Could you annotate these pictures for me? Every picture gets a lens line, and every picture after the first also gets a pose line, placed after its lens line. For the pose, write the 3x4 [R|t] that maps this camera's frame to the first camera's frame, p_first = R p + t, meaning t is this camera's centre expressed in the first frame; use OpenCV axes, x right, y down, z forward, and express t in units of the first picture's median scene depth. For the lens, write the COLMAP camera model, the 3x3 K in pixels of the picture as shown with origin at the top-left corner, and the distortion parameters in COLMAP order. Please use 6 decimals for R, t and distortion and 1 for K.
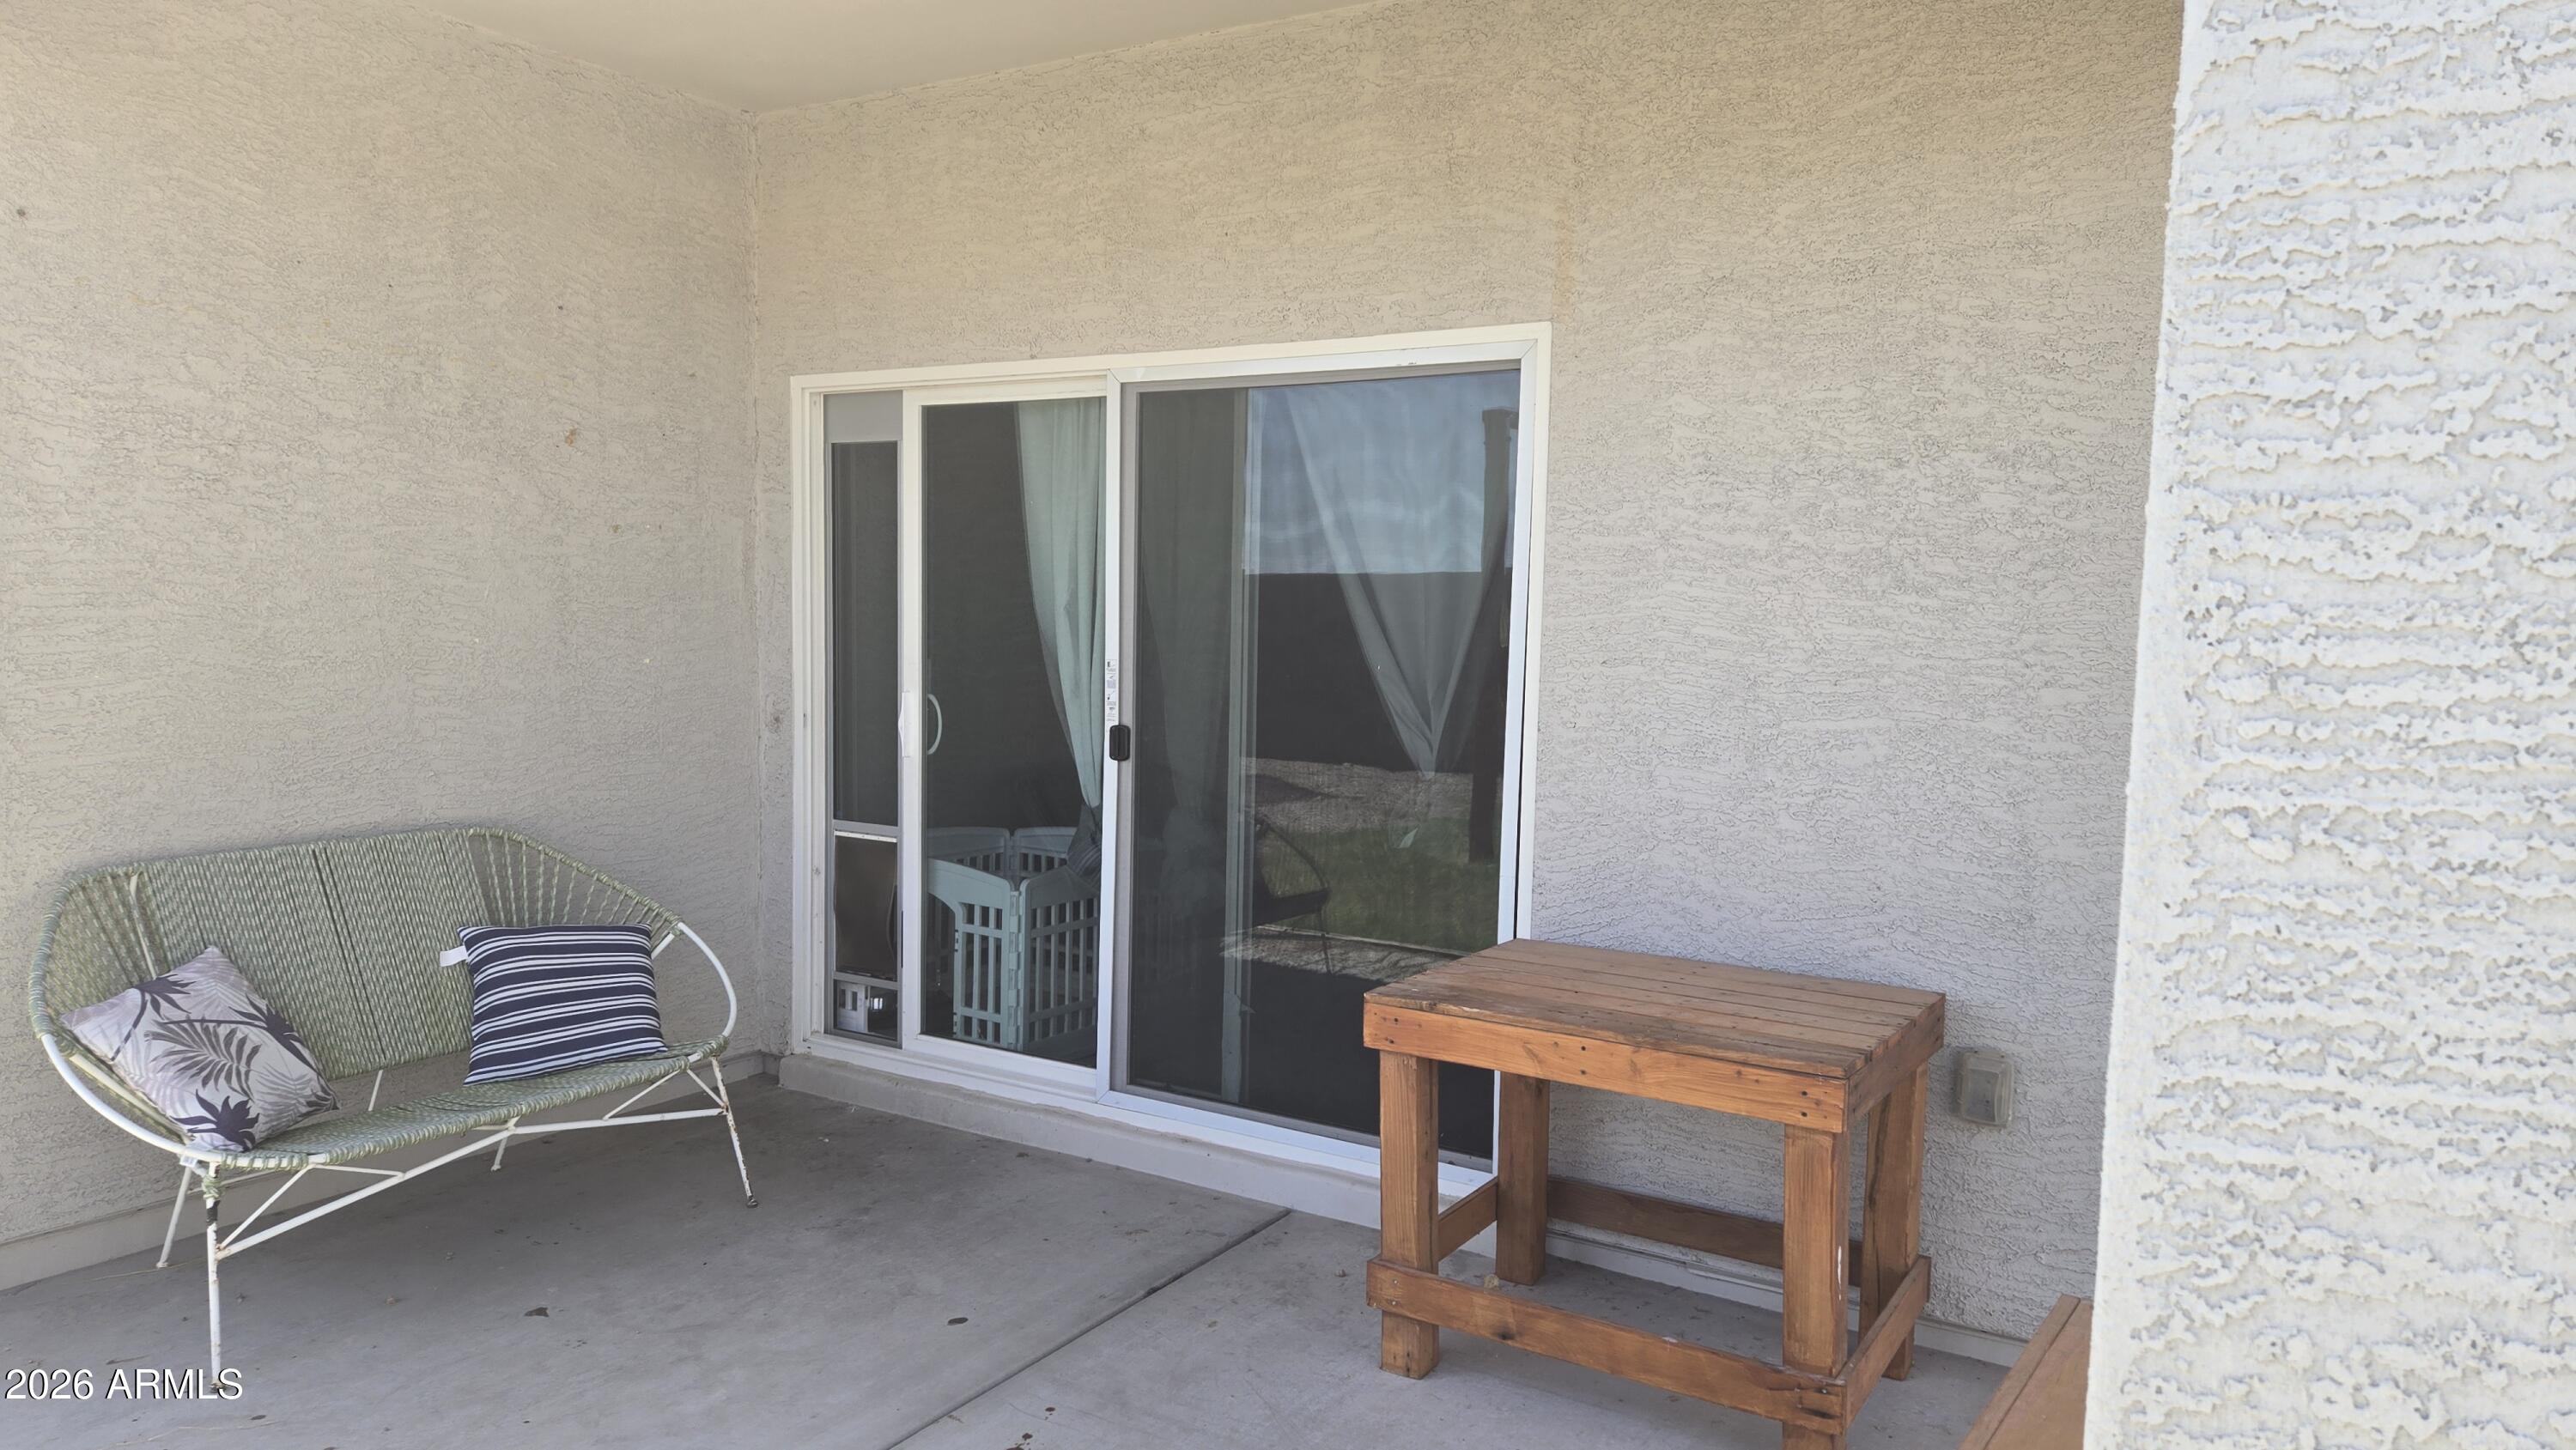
lens RADIAL K [[1725.6, 0, 1320.7], [0, 1725.6, 752.7], [0, 0, 1]] dist [0.073203, -0.064406]
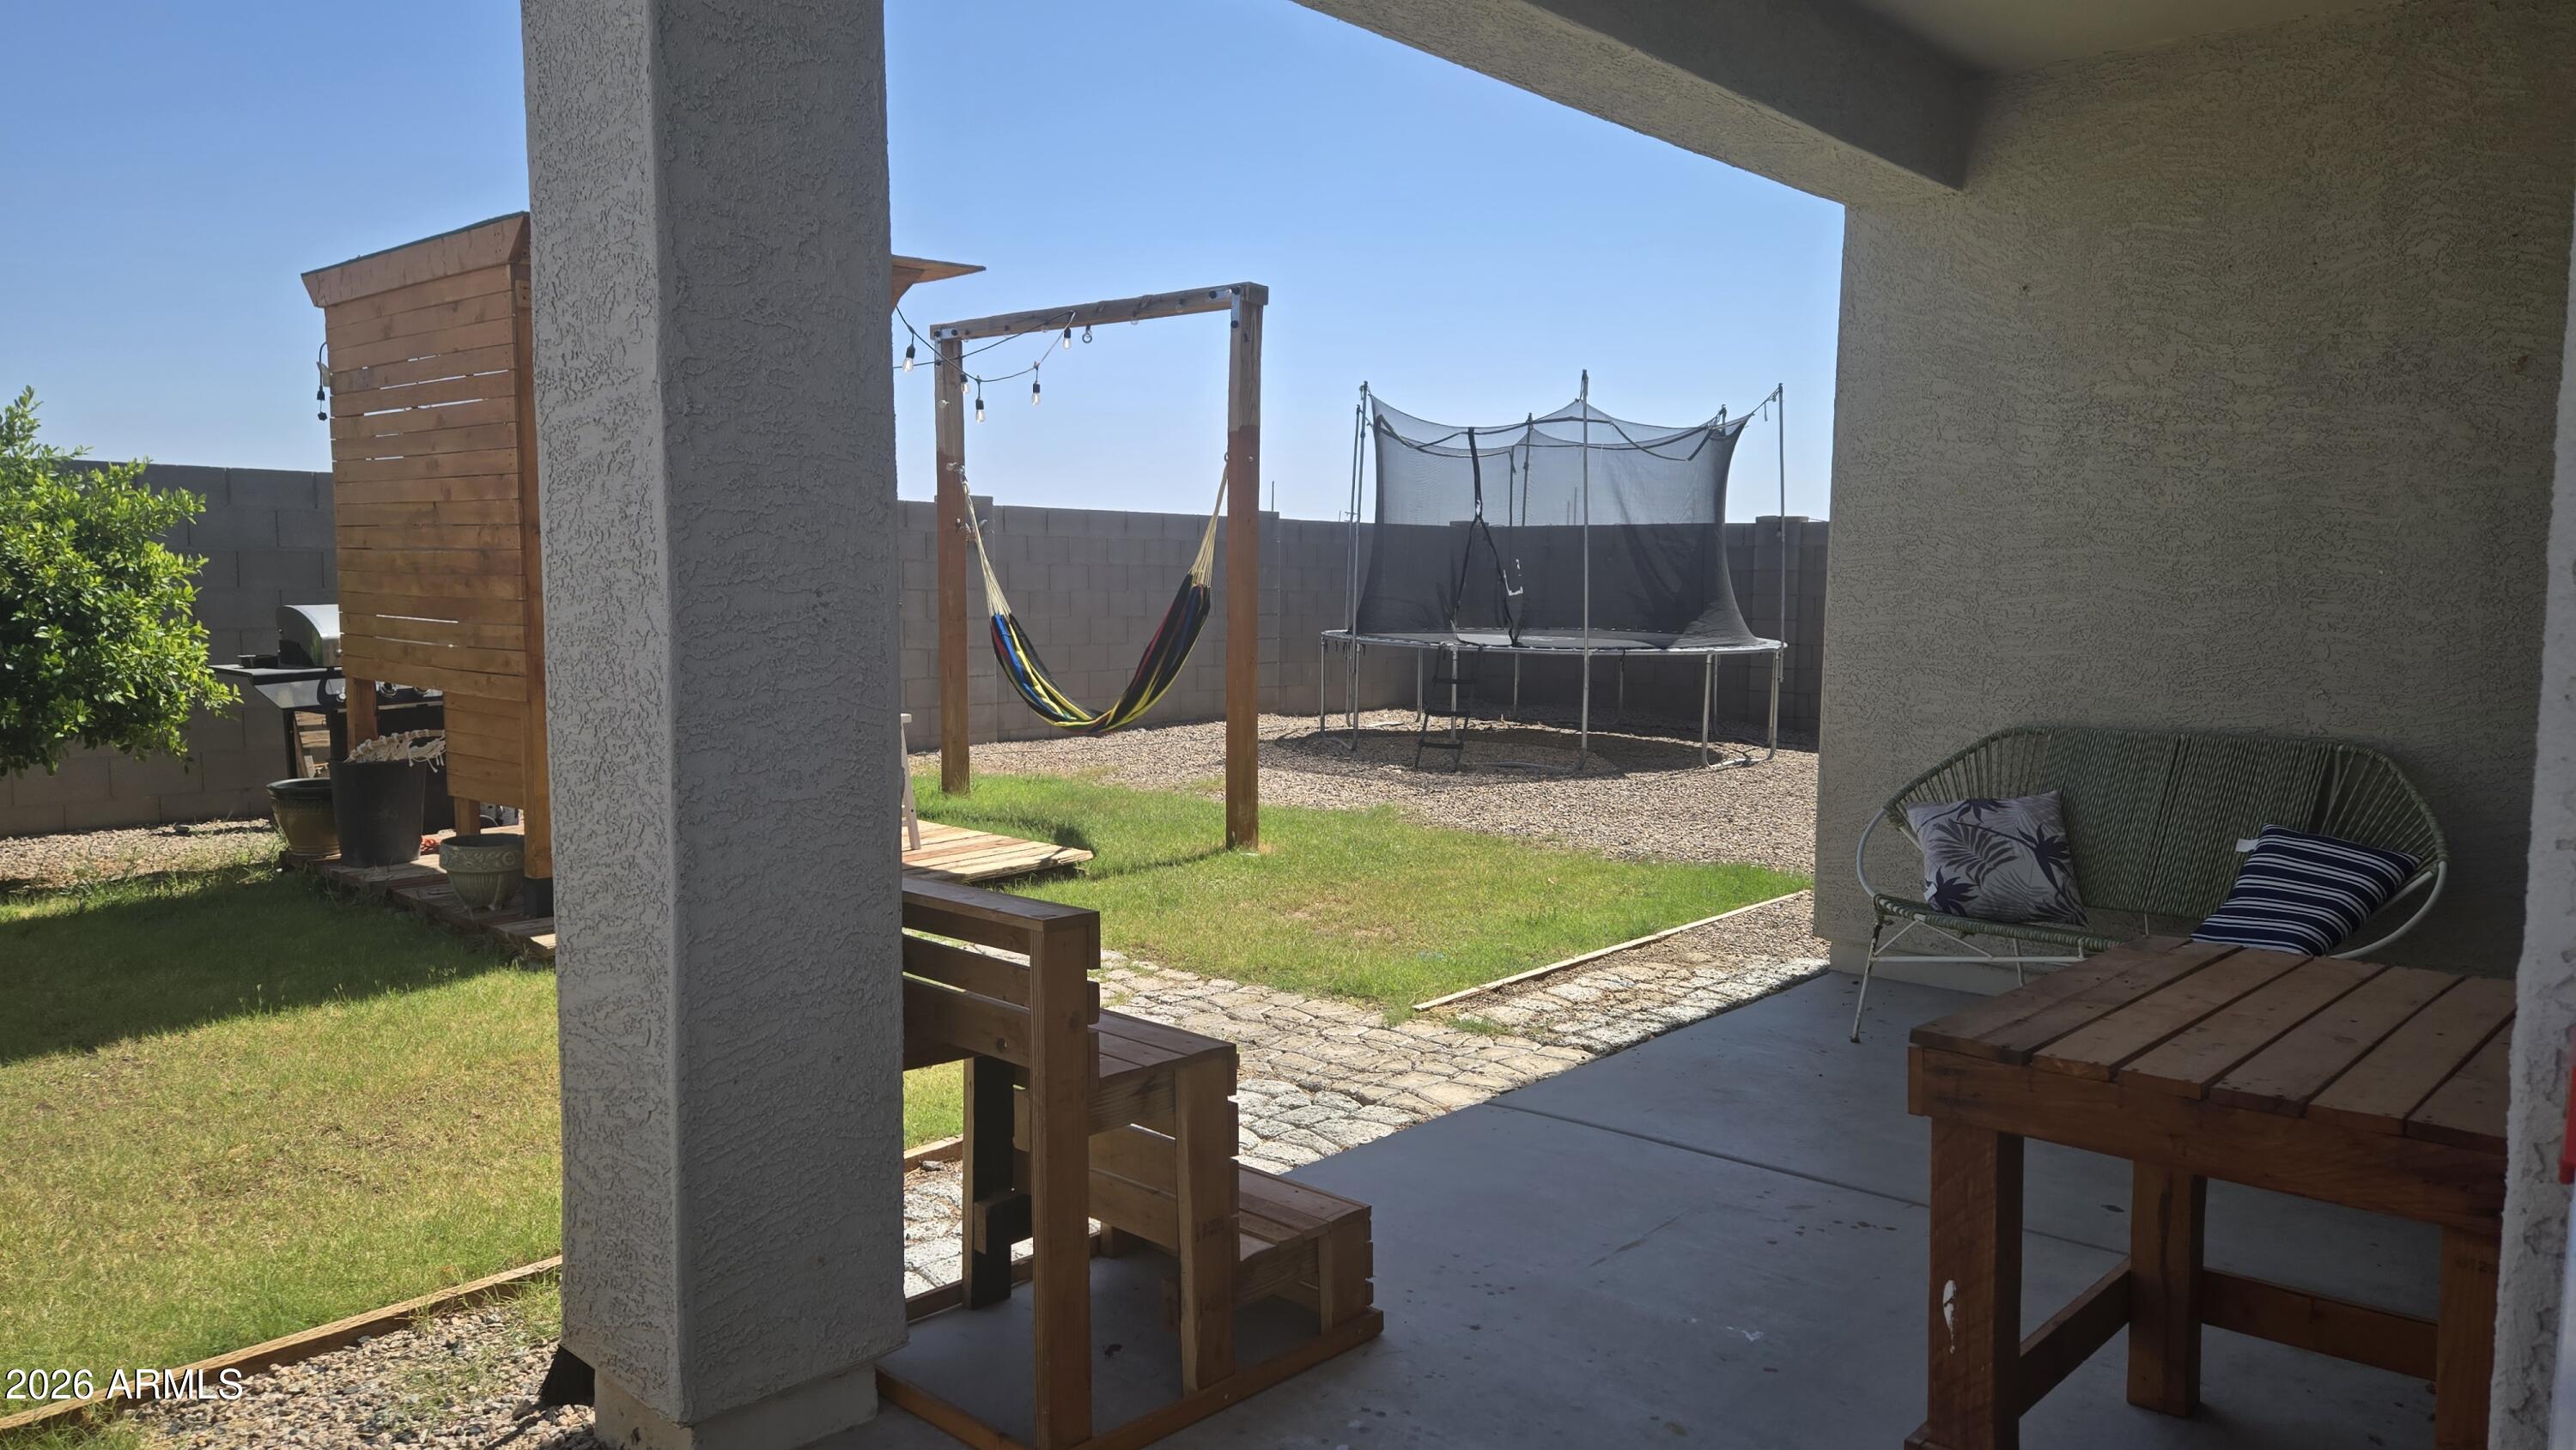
lens RADIAL K [[1758.4, 0, 1237.3], [0, 1758.4, 703.9], [0, 0, 1]] dist [0.093198, -0.083771]
pose [[-0.194060, 0.044755, -0.979968, 0.895219], [-0.095957, 0.993302, 0.064366, 0.014322], [0.976285, 0.106525, -0.188466, 0.650771]]
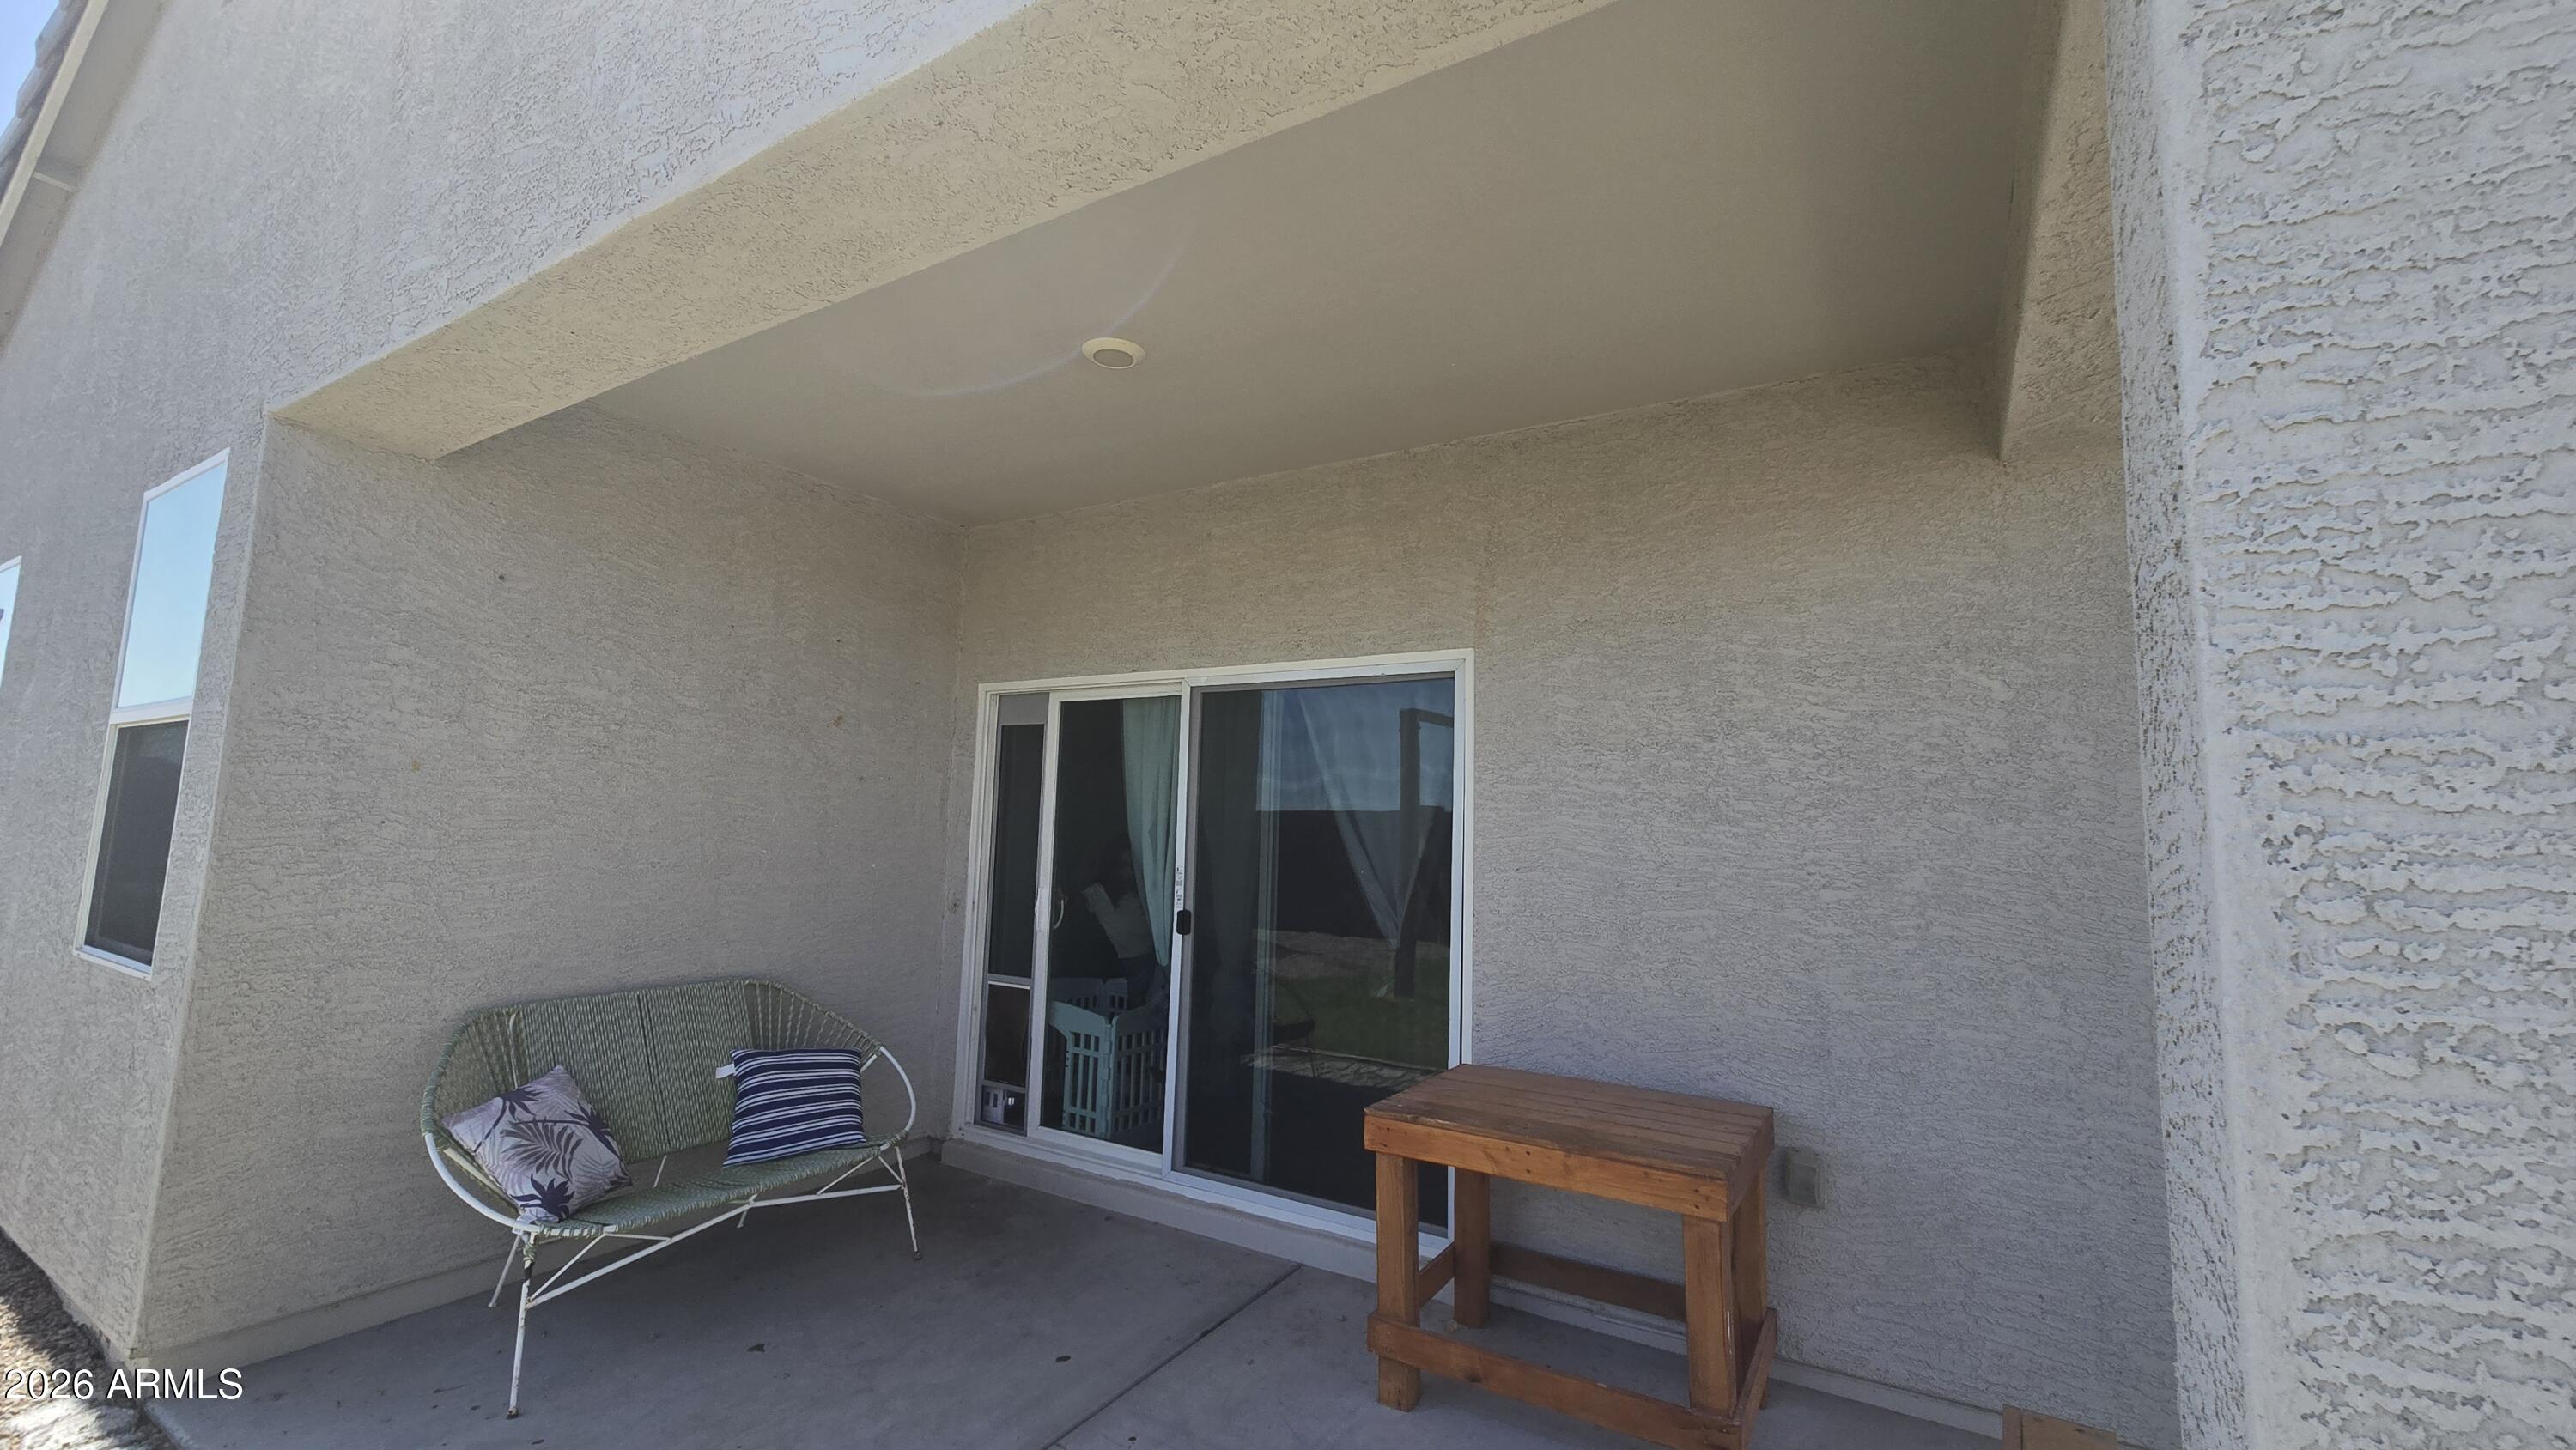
lens RADIAL K [[1054.8, 0, 1293.4], [0, 1054.8, 714.2], [0, 0, 1]] dist [0.001011, 0.000509]
pose [[0.999973, 0.005036, 0.005424, -0.035251], [-0.003891, 0.981075, -0.193587, -0.007357], [-0.006296, 0.193560, 0.981068, 0.093363]]
